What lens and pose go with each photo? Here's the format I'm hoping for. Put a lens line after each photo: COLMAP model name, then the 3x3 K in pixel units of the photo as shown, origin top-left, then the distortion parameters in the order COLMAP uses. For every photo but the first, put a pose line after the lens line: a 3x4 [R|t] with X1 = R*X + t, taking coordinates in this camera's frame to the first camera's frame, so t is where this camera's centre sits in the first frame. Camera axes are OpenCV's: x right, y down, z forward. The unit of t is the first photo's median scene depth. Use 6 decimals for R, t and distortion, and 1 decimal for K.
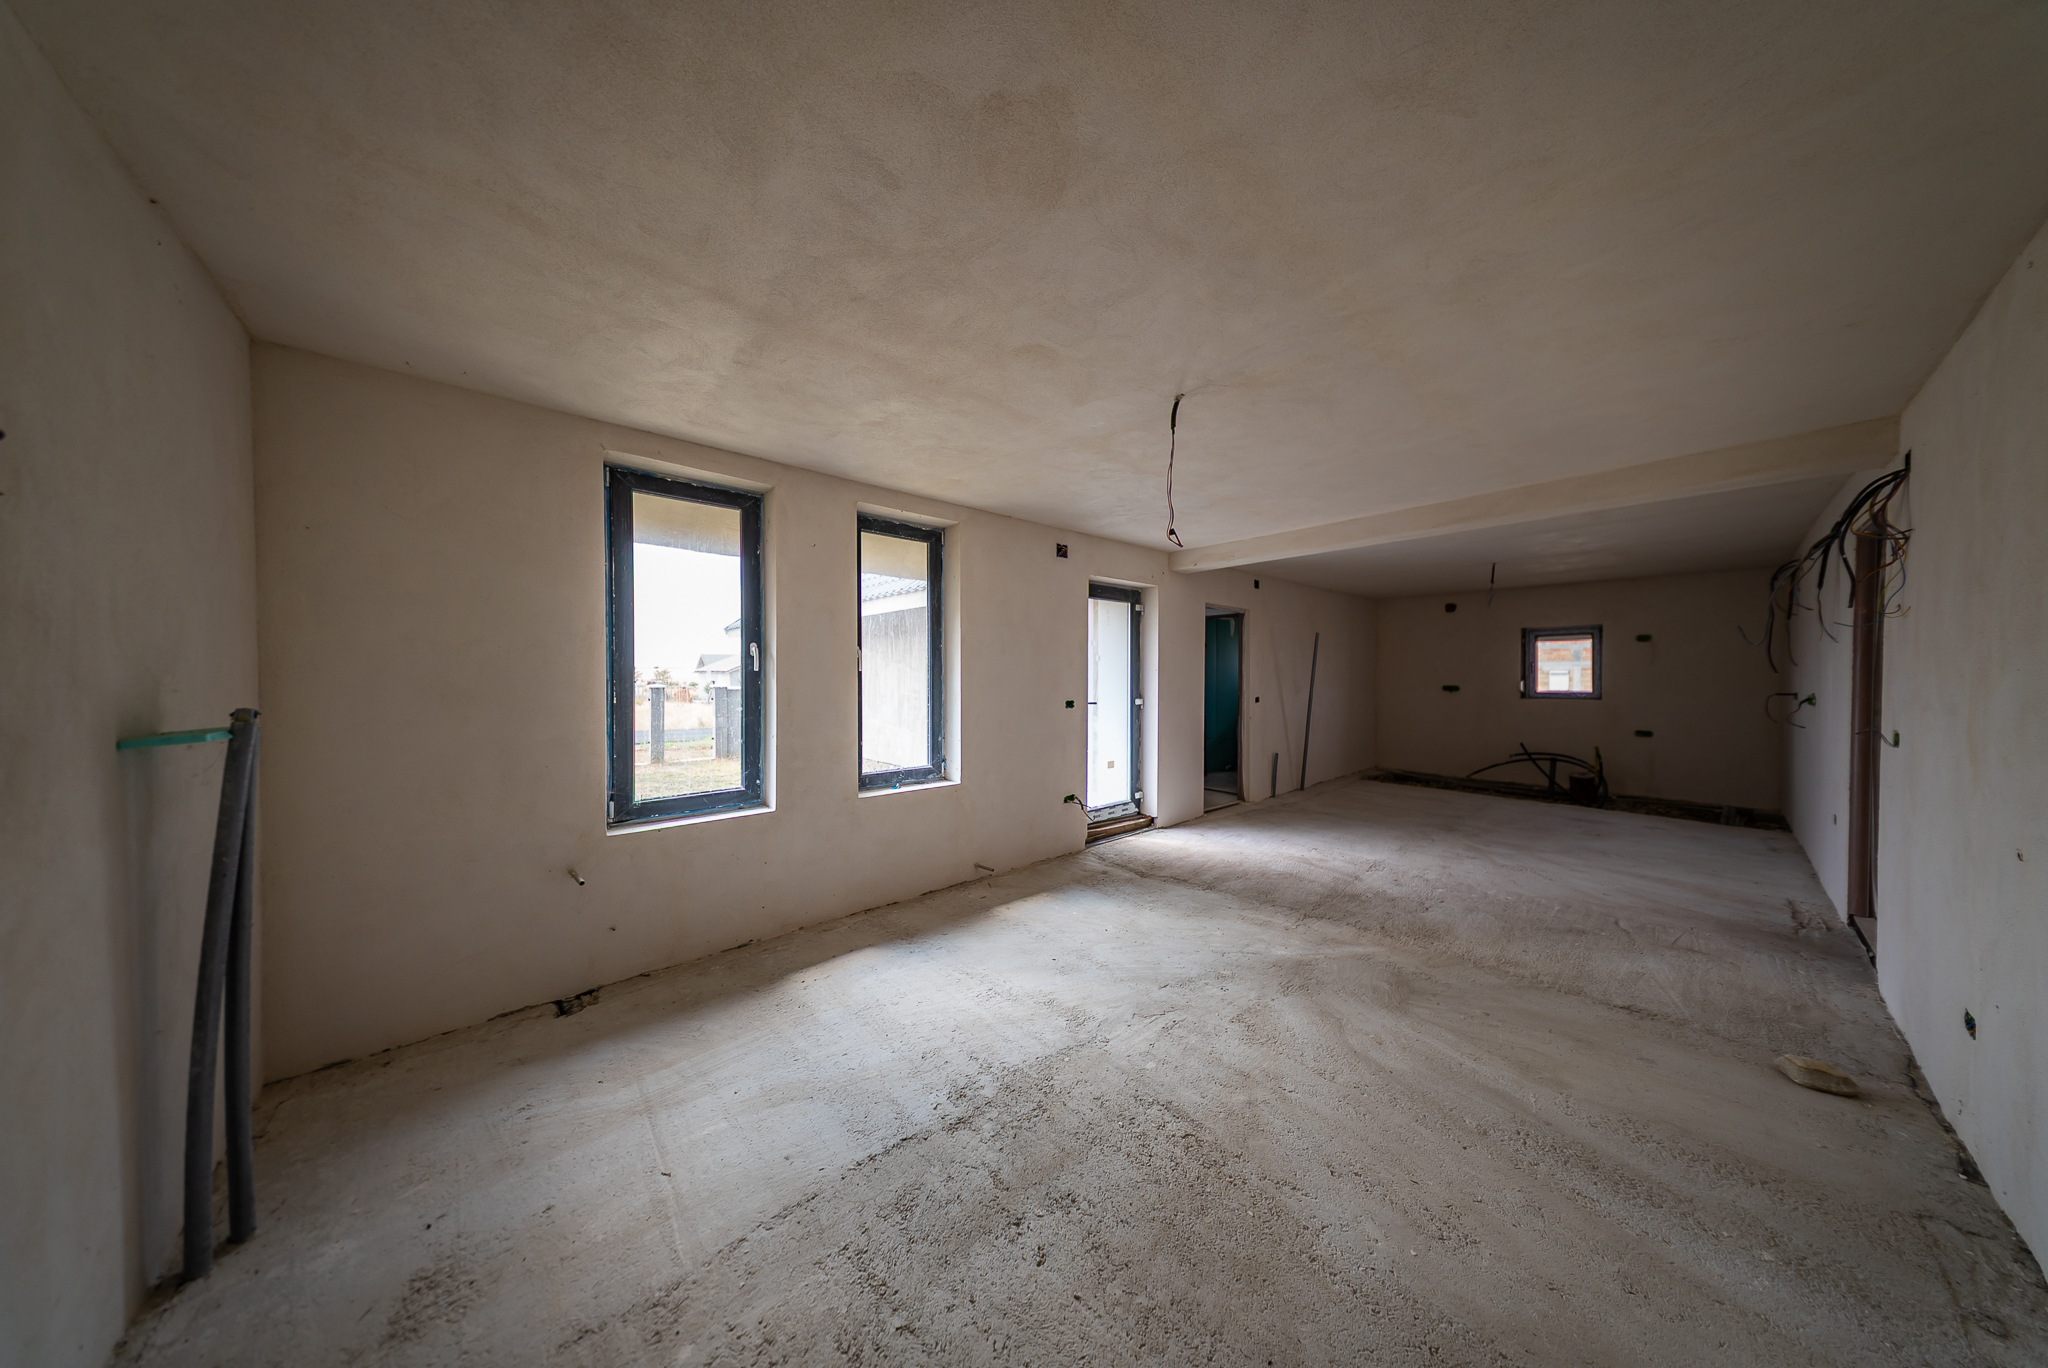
lens RADIAL K [[585.7, 0, 1026.3], [0, 585.7, 682.2], [0, 0, 1]] dist [0.022690, -0.003952]
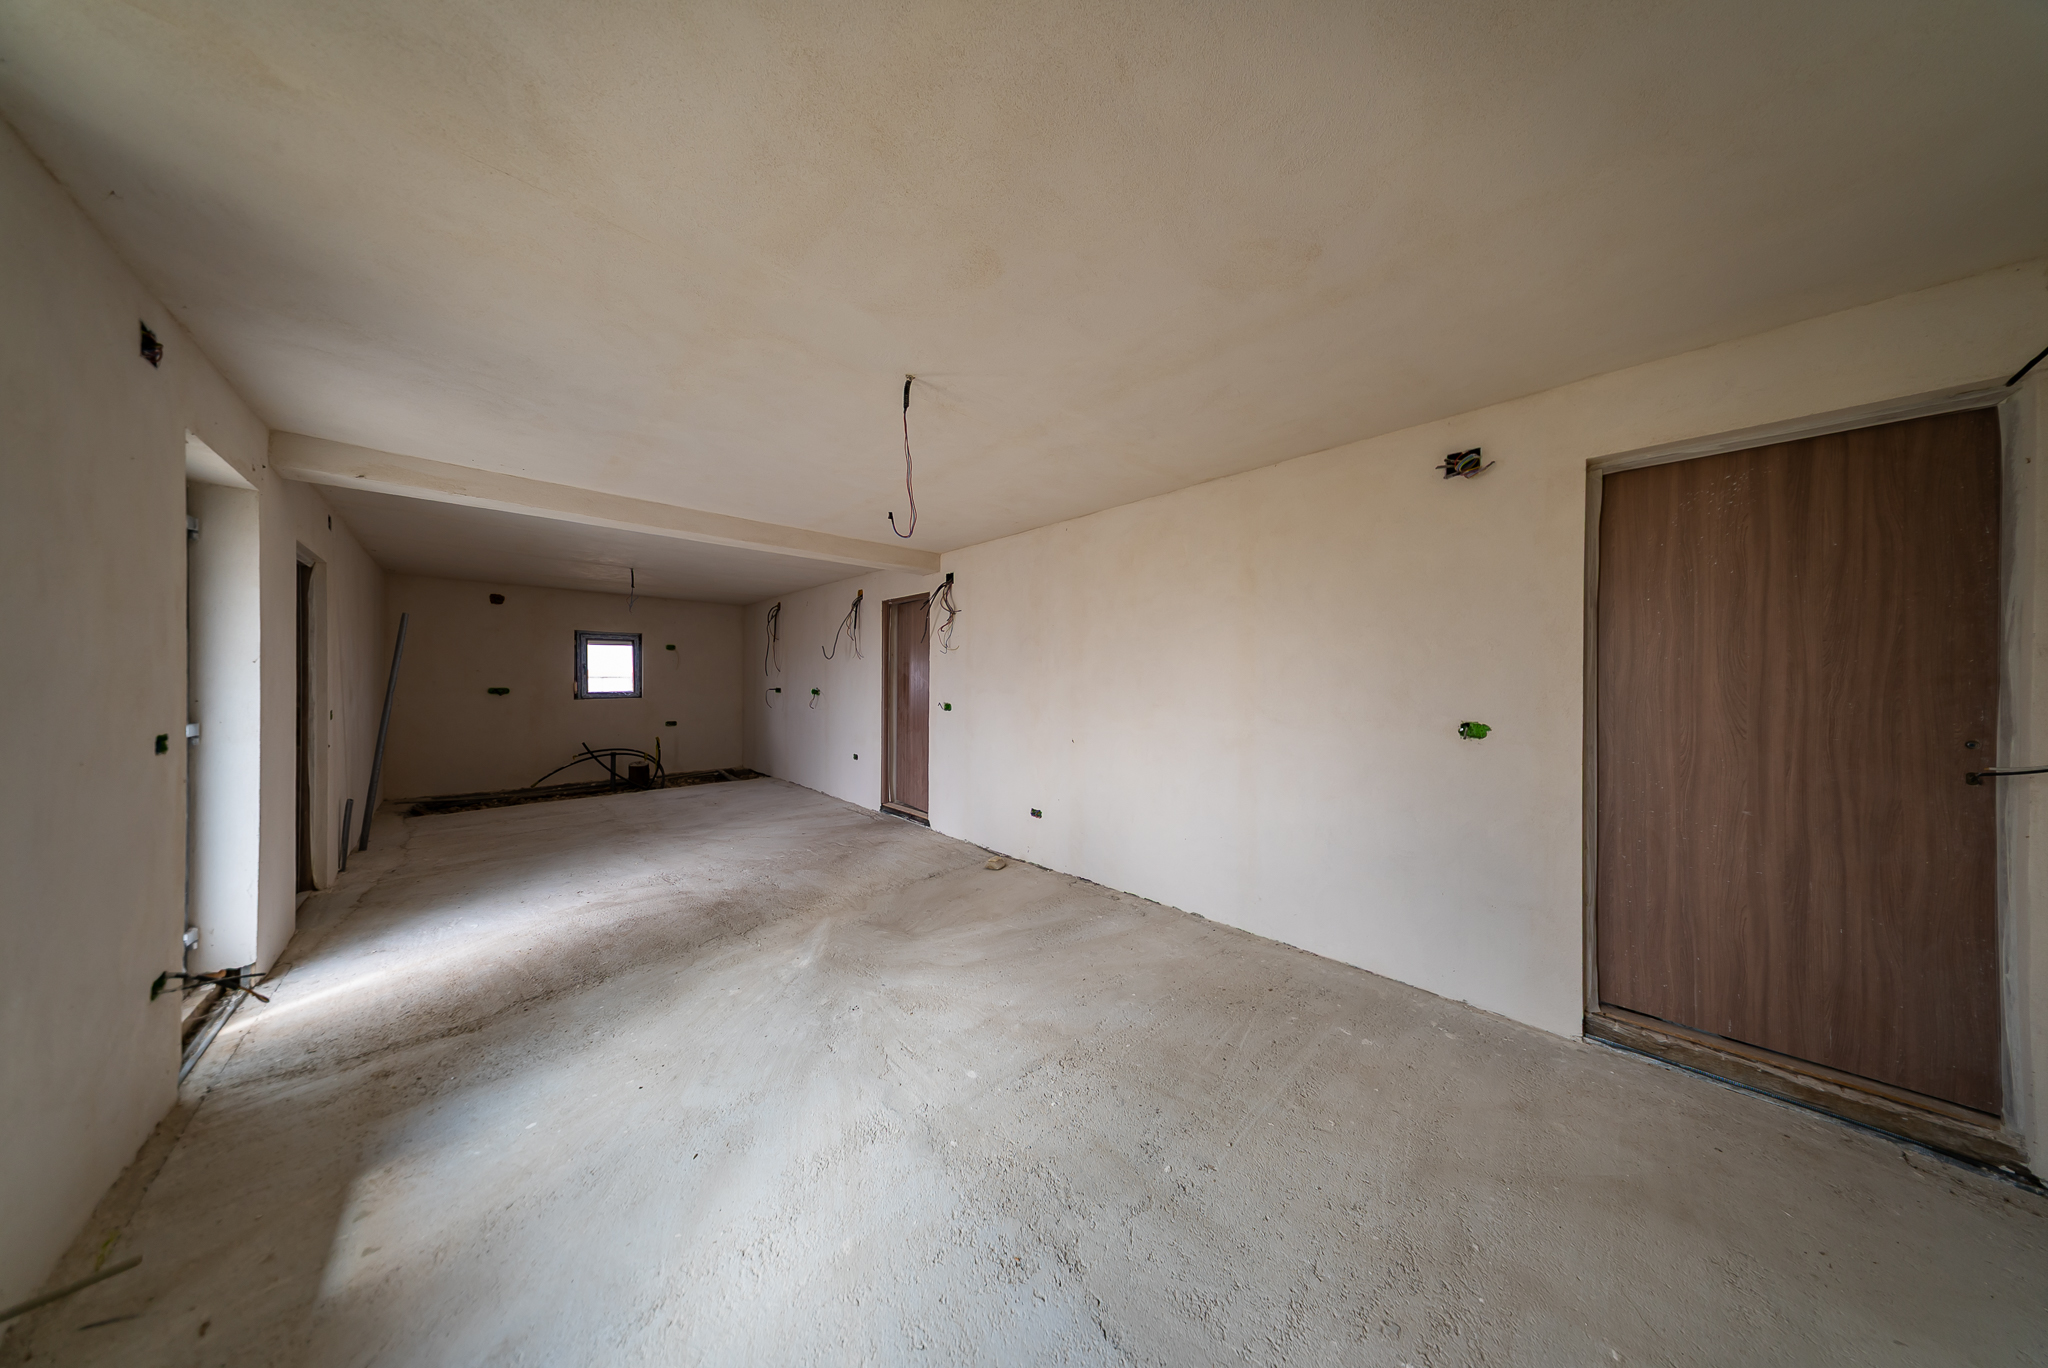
lens RADIAL K [[590.6, 0, 1029.0], [0, 590.6, 682.6], [0, 0, 1]] dist [0.025043, -0.004064]
pose [[-0.035666, -0.007748, 0.999334, -0.459283], [0.011018, 0.999906, 0.008146, -0.001728], [-0.999303, 0.011301, -0.035577, 0.558493]]
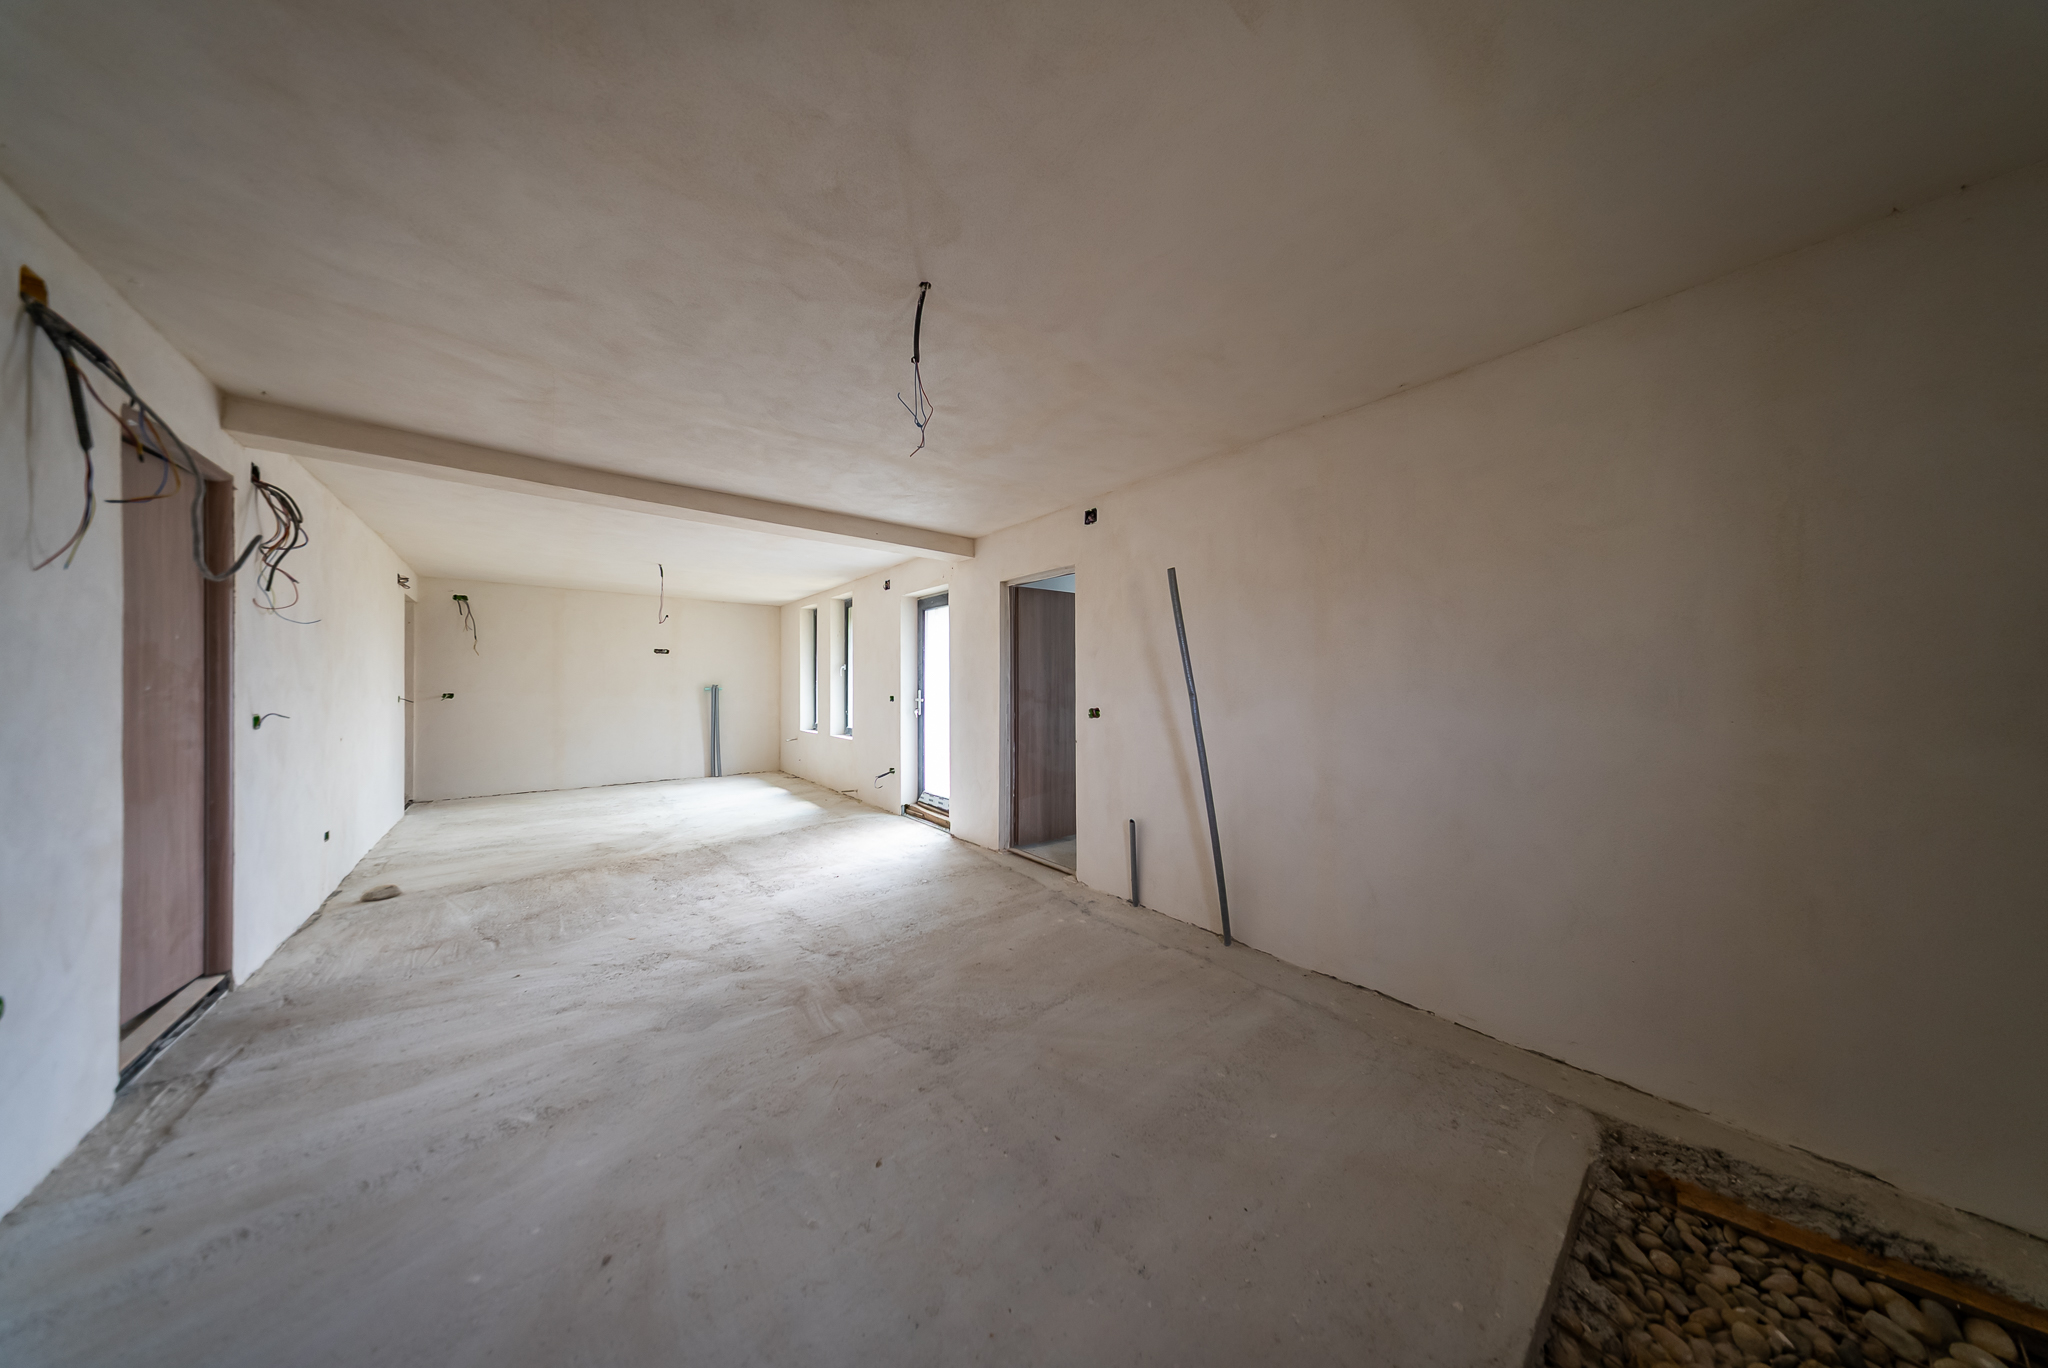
lens RADIAL K [[585.7, 0, 1026.3], [0, 585.7, 682.2], [0, 0, 1]] dist [0.022690, -0.003952]
pose [[-0.031087, -0.008277, -0.999482, 1.773706], [-0.013832, 0.999874, -0.007850, 0.011325], [0.999421, 0.013581, -0.031198, 1.731413]]
